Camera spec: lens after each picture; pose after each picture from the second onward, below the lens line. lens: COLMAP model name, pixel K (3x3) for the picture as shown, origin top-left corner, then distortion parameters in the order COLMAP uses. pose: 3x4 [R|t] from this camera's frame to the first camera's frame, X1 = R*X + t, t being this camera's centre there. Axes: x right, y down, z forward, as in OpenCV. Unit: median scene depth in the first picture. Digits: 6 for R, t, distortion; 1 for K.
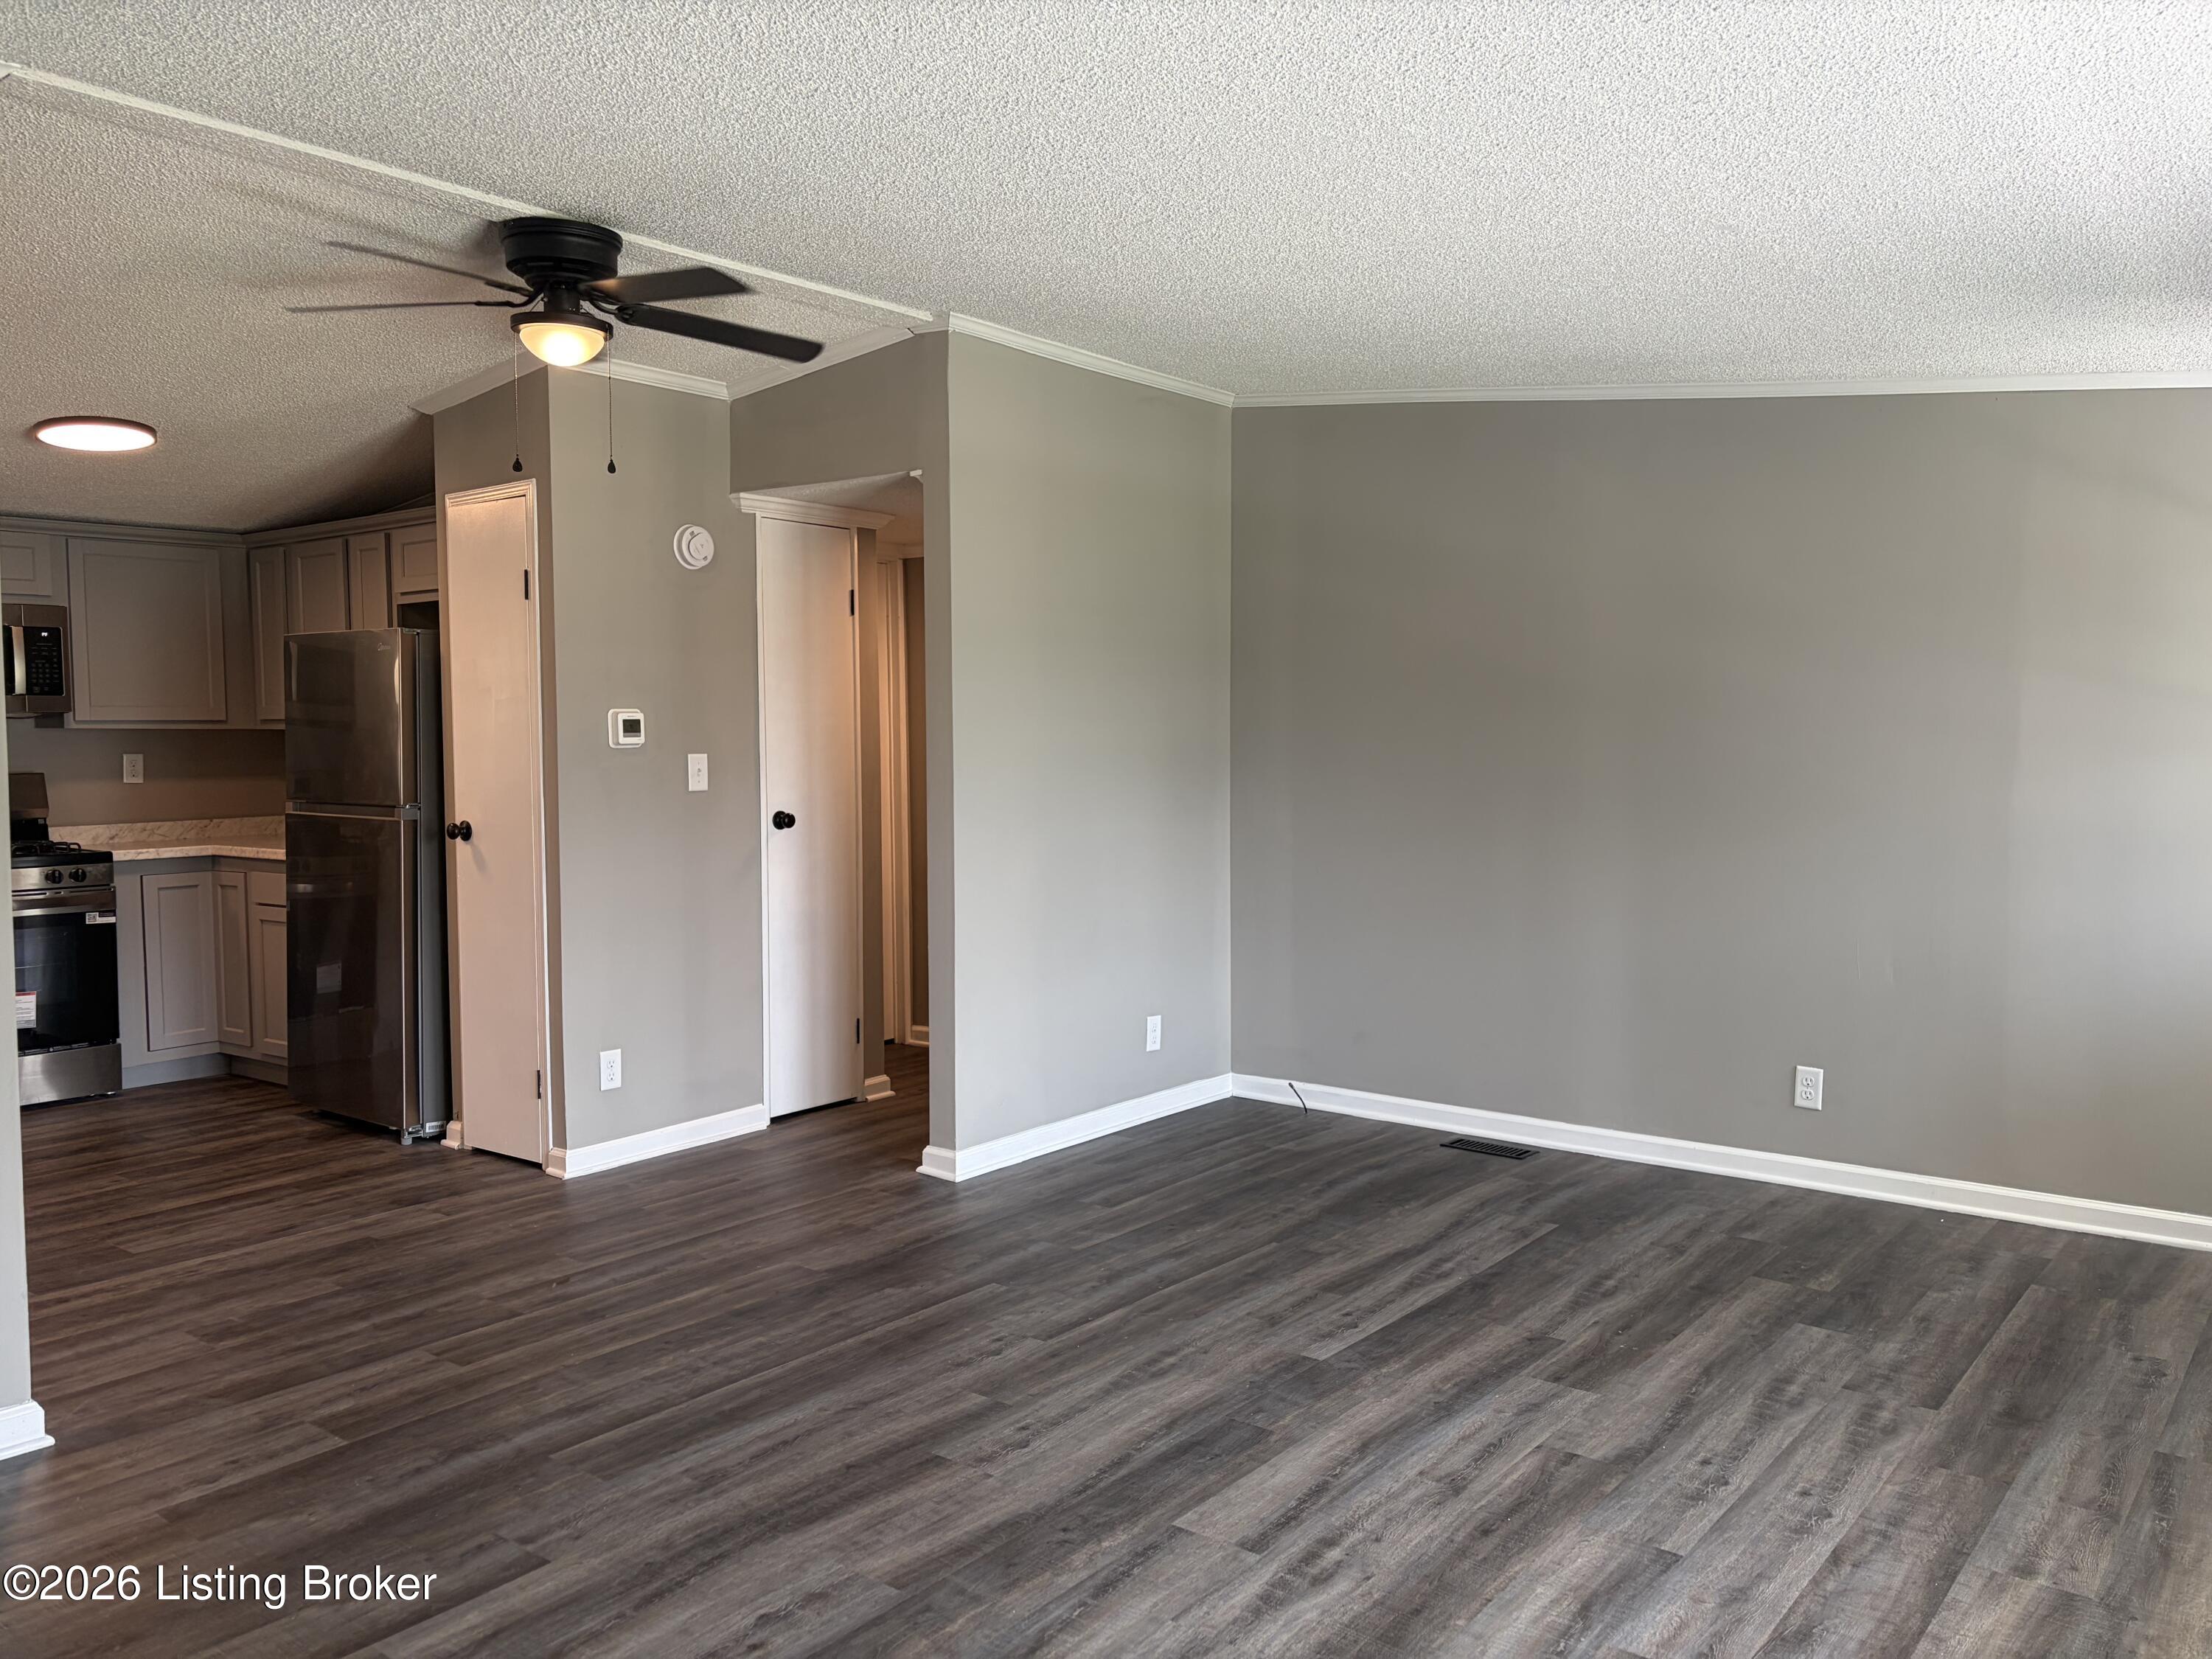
lens RADIAL K [[1669.2, 0, 1102.6], [0, 1669.2, 827.2], [0, 0, 1]] dist [0.042071, -0.038861]
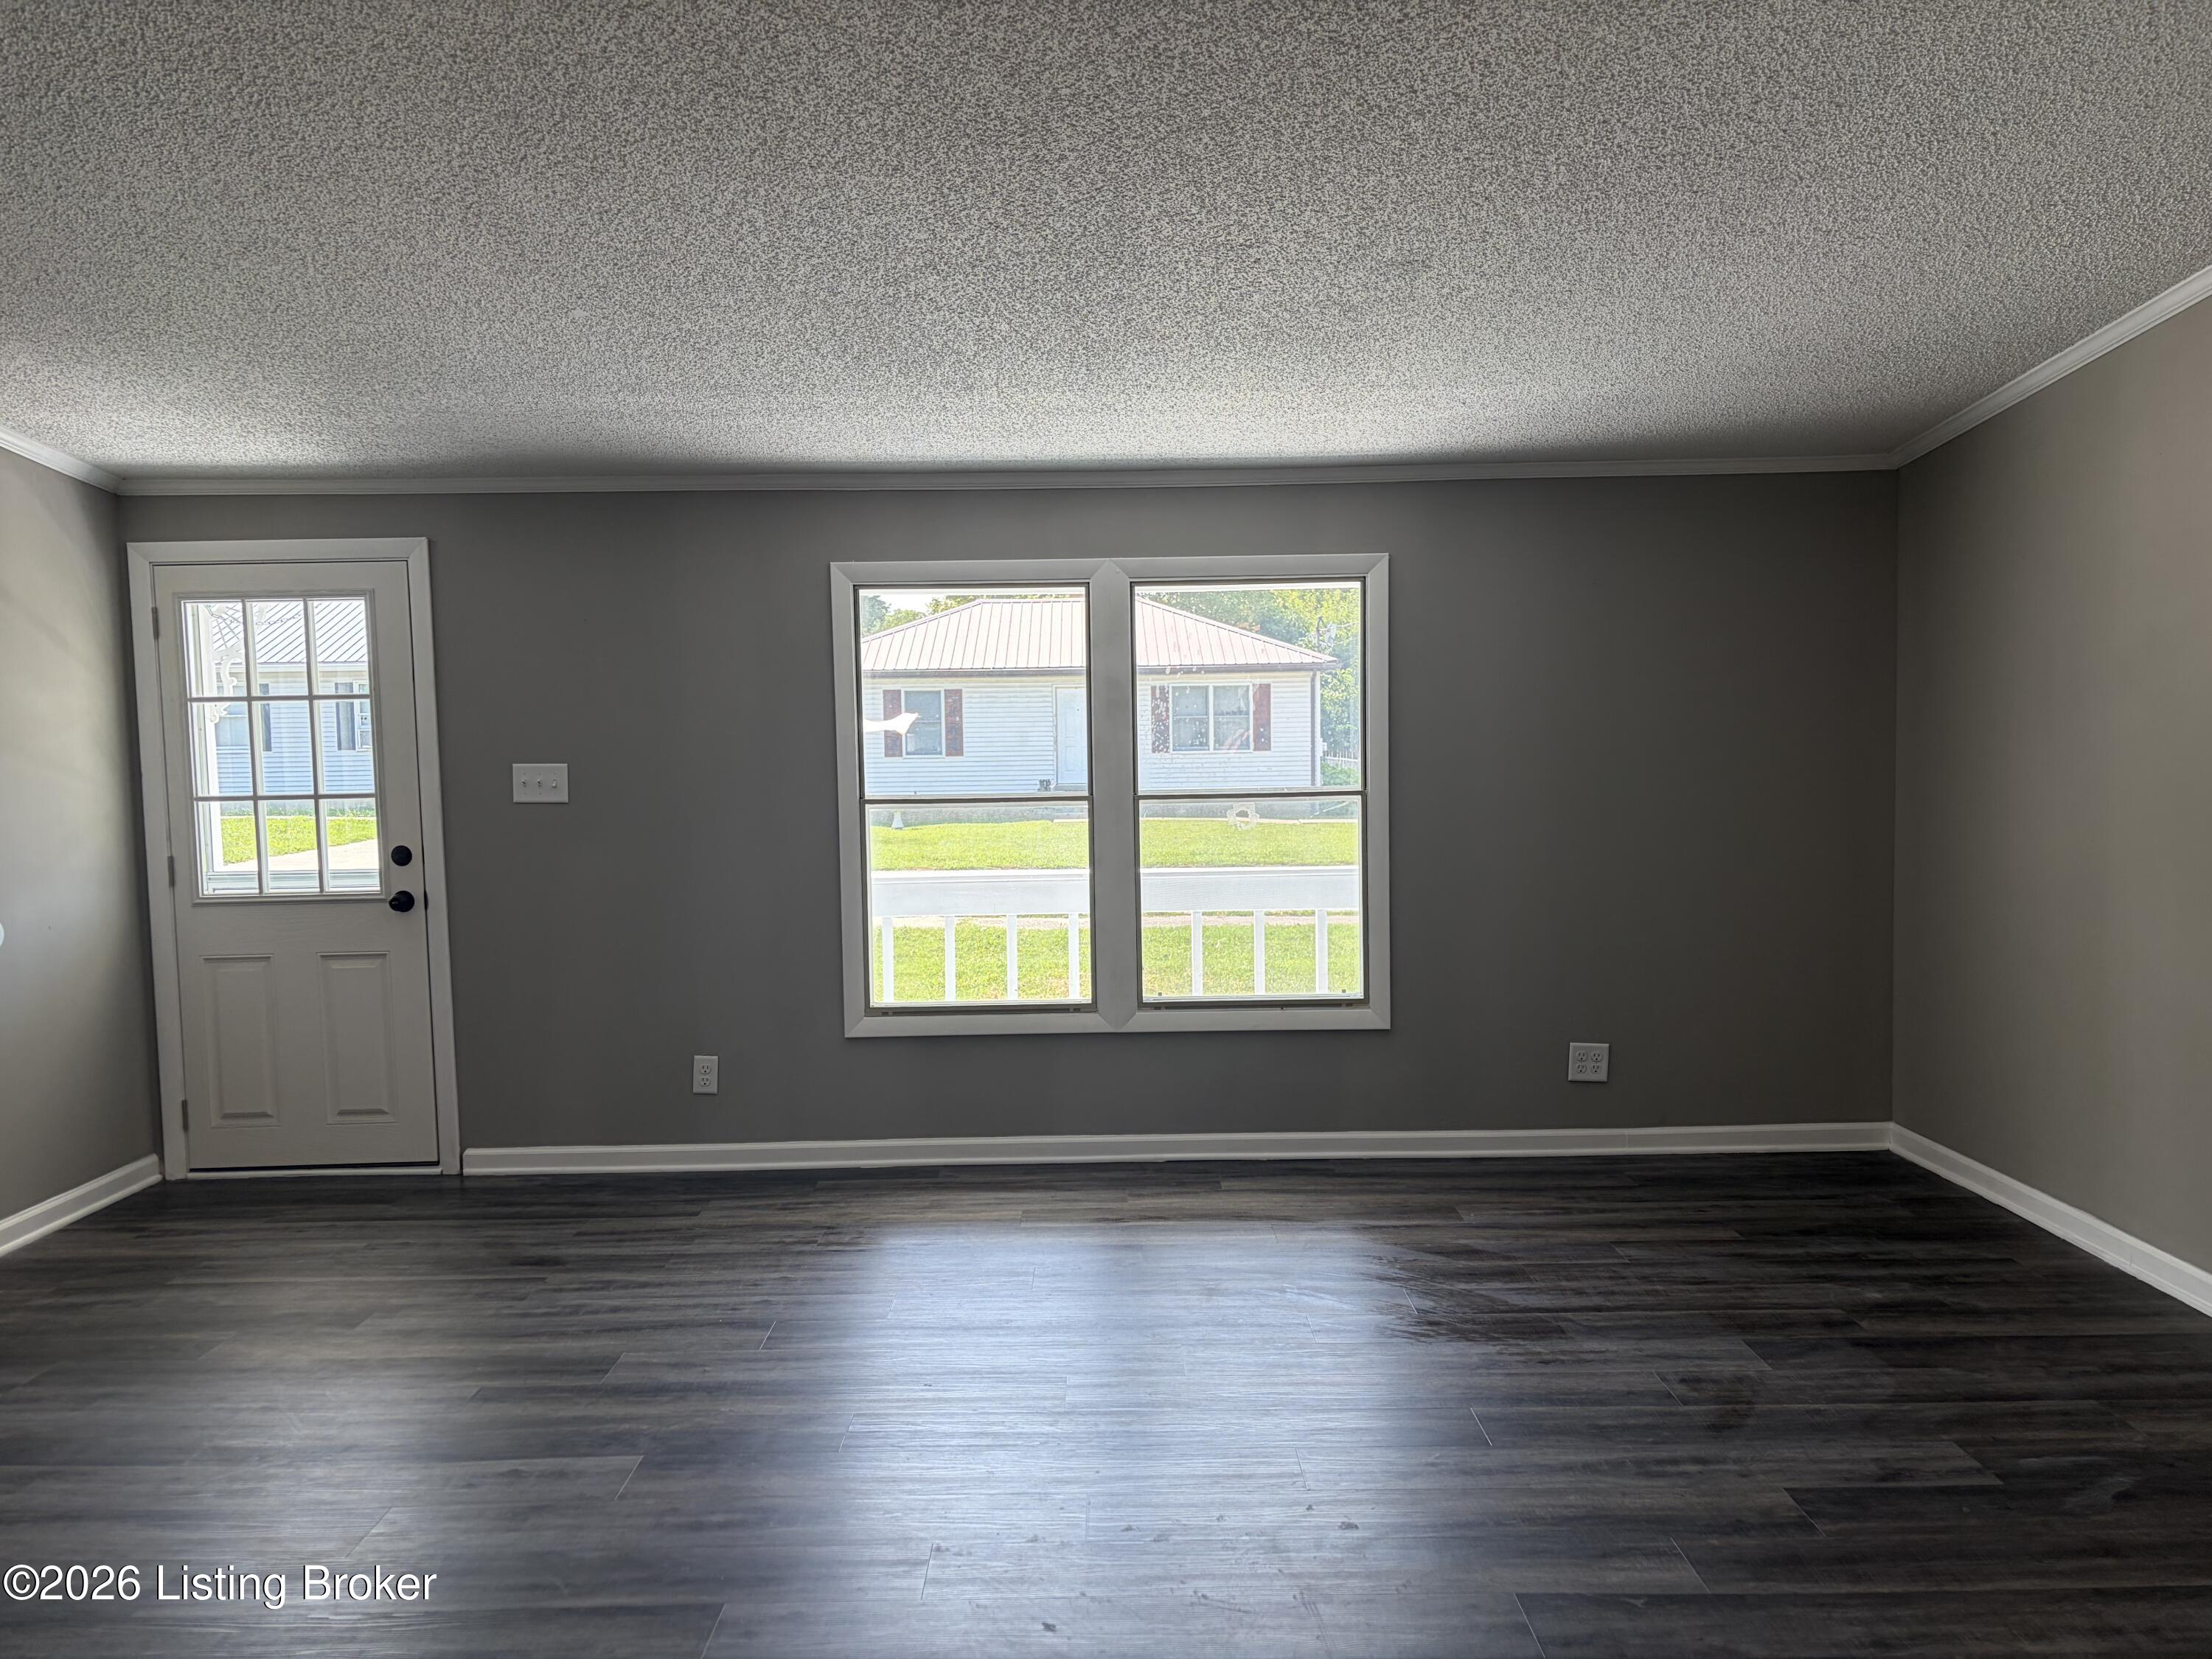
lens RADIAL K [[1669.2, 0, 1109.2], [0, 1669.2, 829.3], [0, 0, 1]] dist [0.042071, -0.038861]
pose [[-0.624078, -0.030640, 0.780761, -0.883379], [0.061796, 0.994165, 0.088410, -0.091445], [-0.778915, 0.103423, -0.618543, 1.662111]]
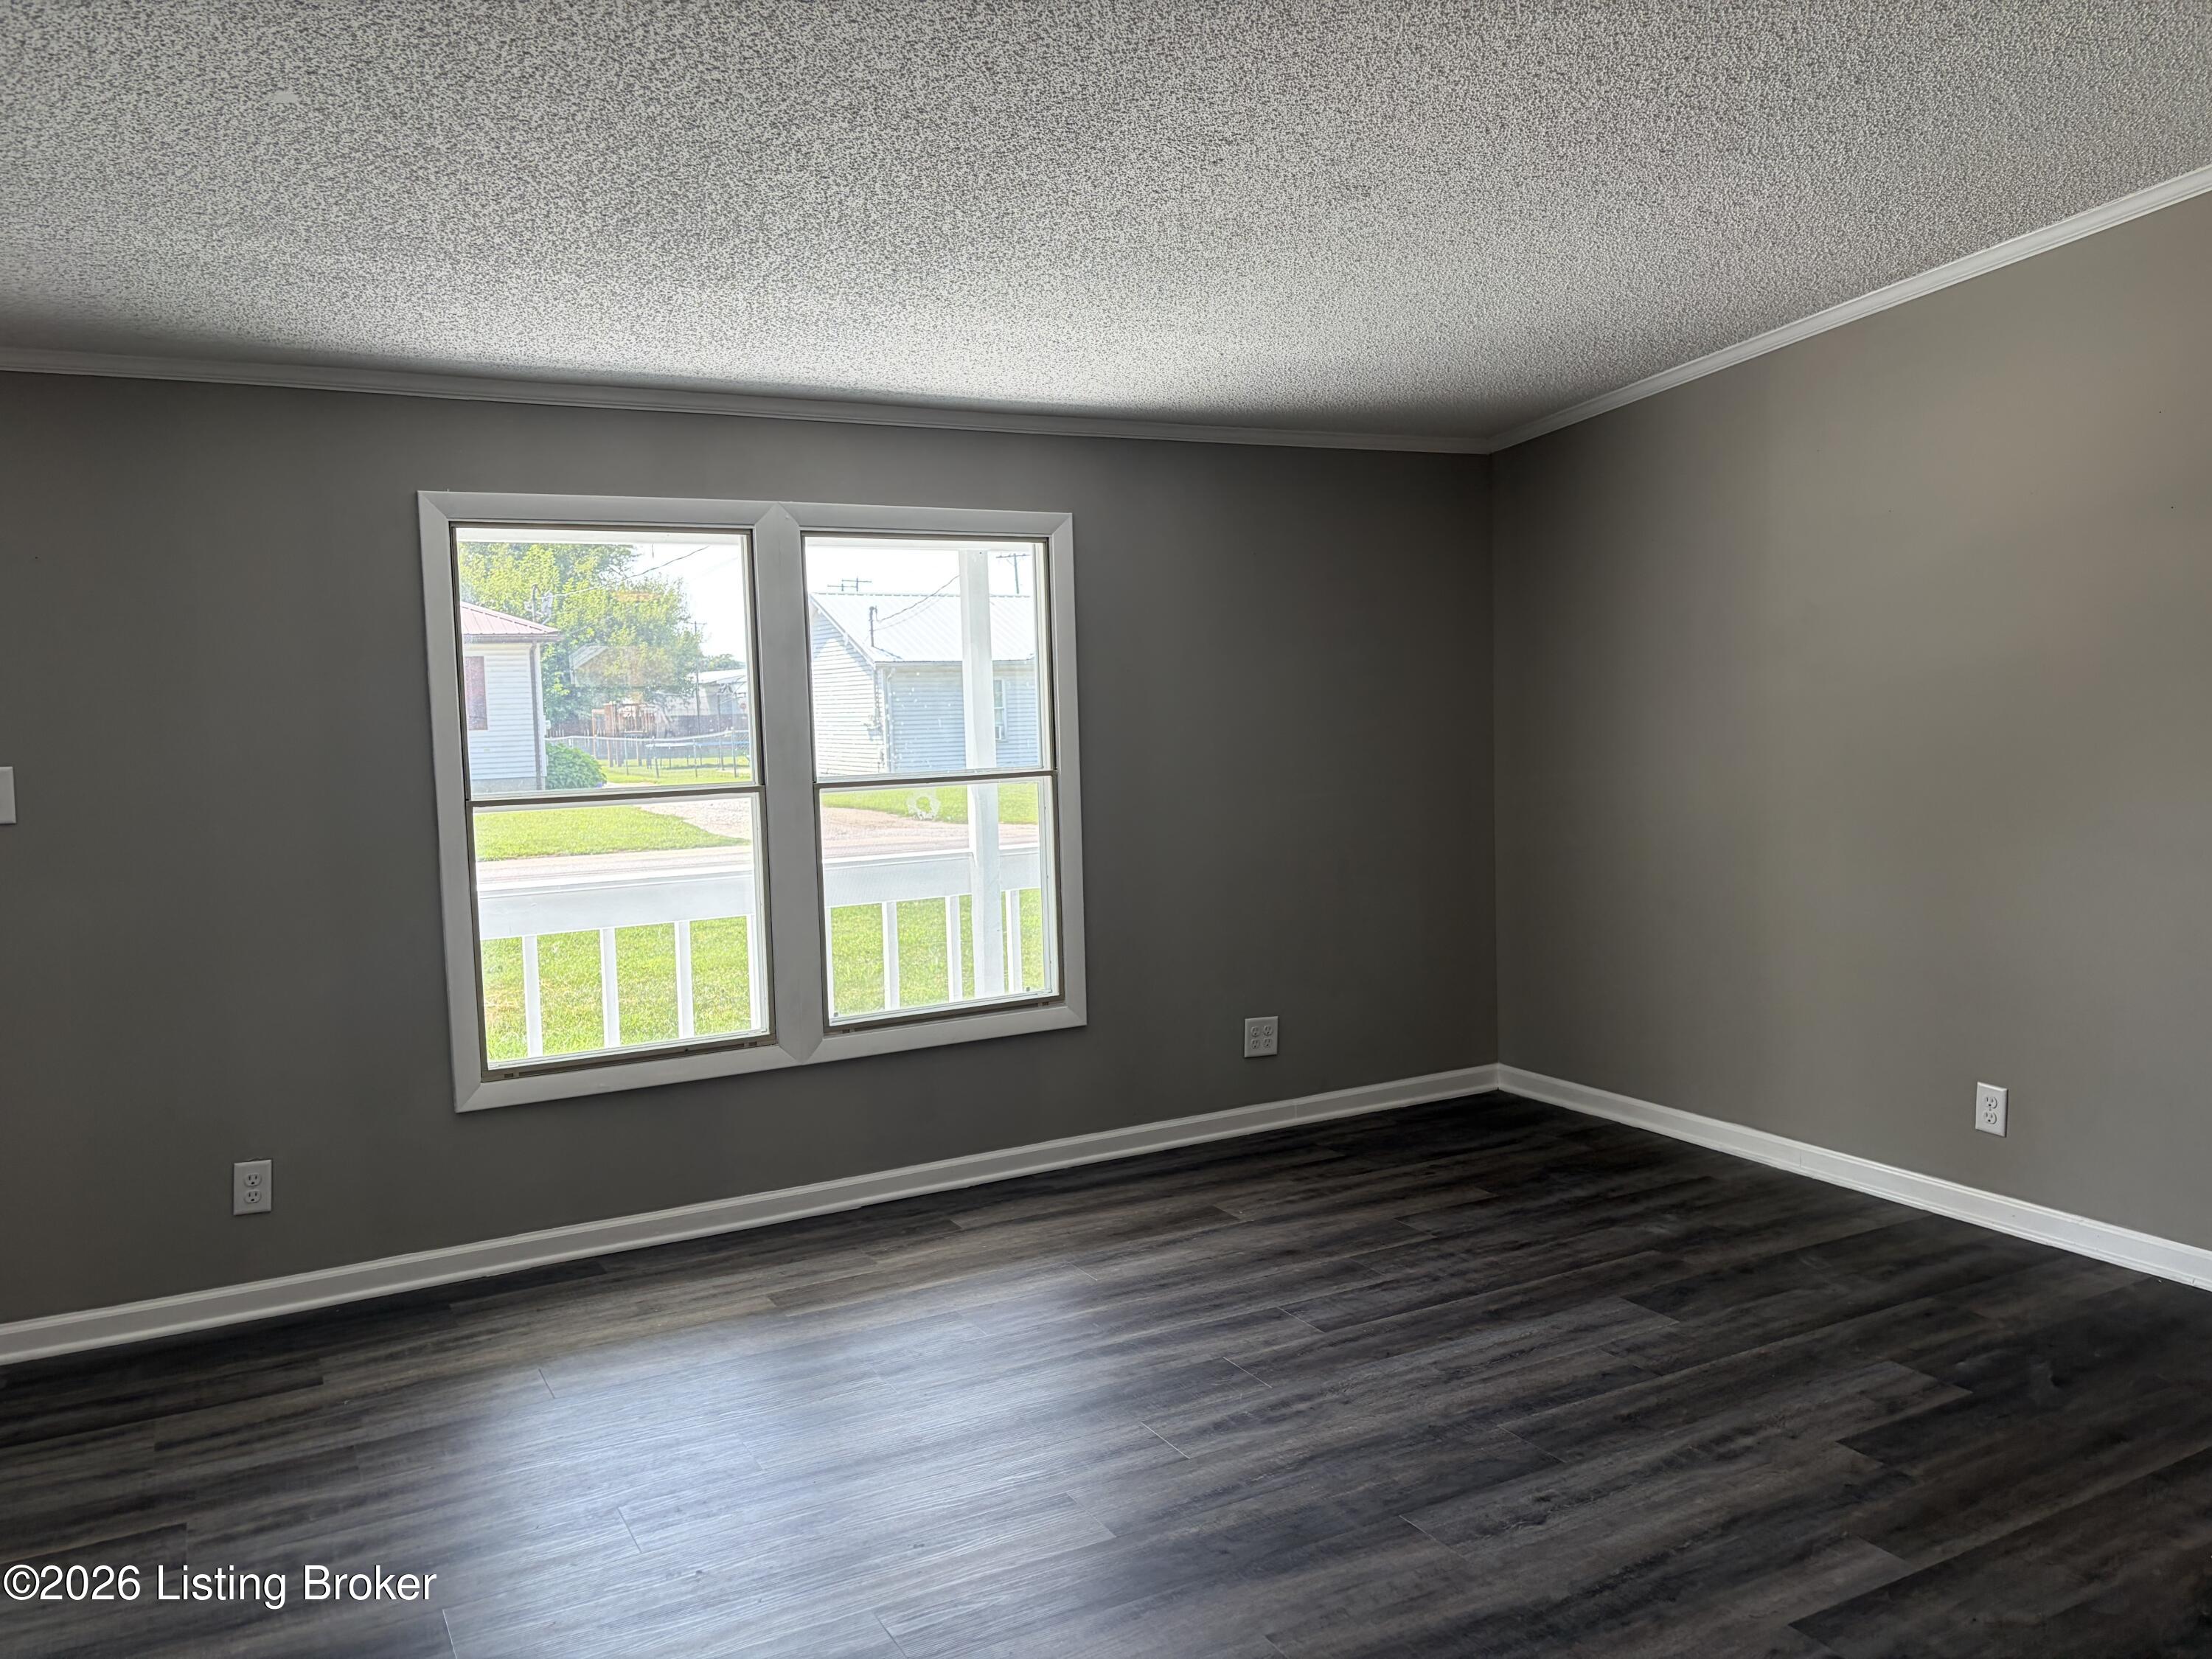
lens RADIAL K [[1669.2, 0, 1116.8], [0, 1669.2, 823.1], [0, 0, 1]] dist [0.042071, -0.038861]
pose [[-0.921287, -0.001052, 0.388883, -0.333638], [0.053085, 0.990295, 0.128441, -0.114191], [-0.385244, 0.138975, -0.912290, 1.823125]]
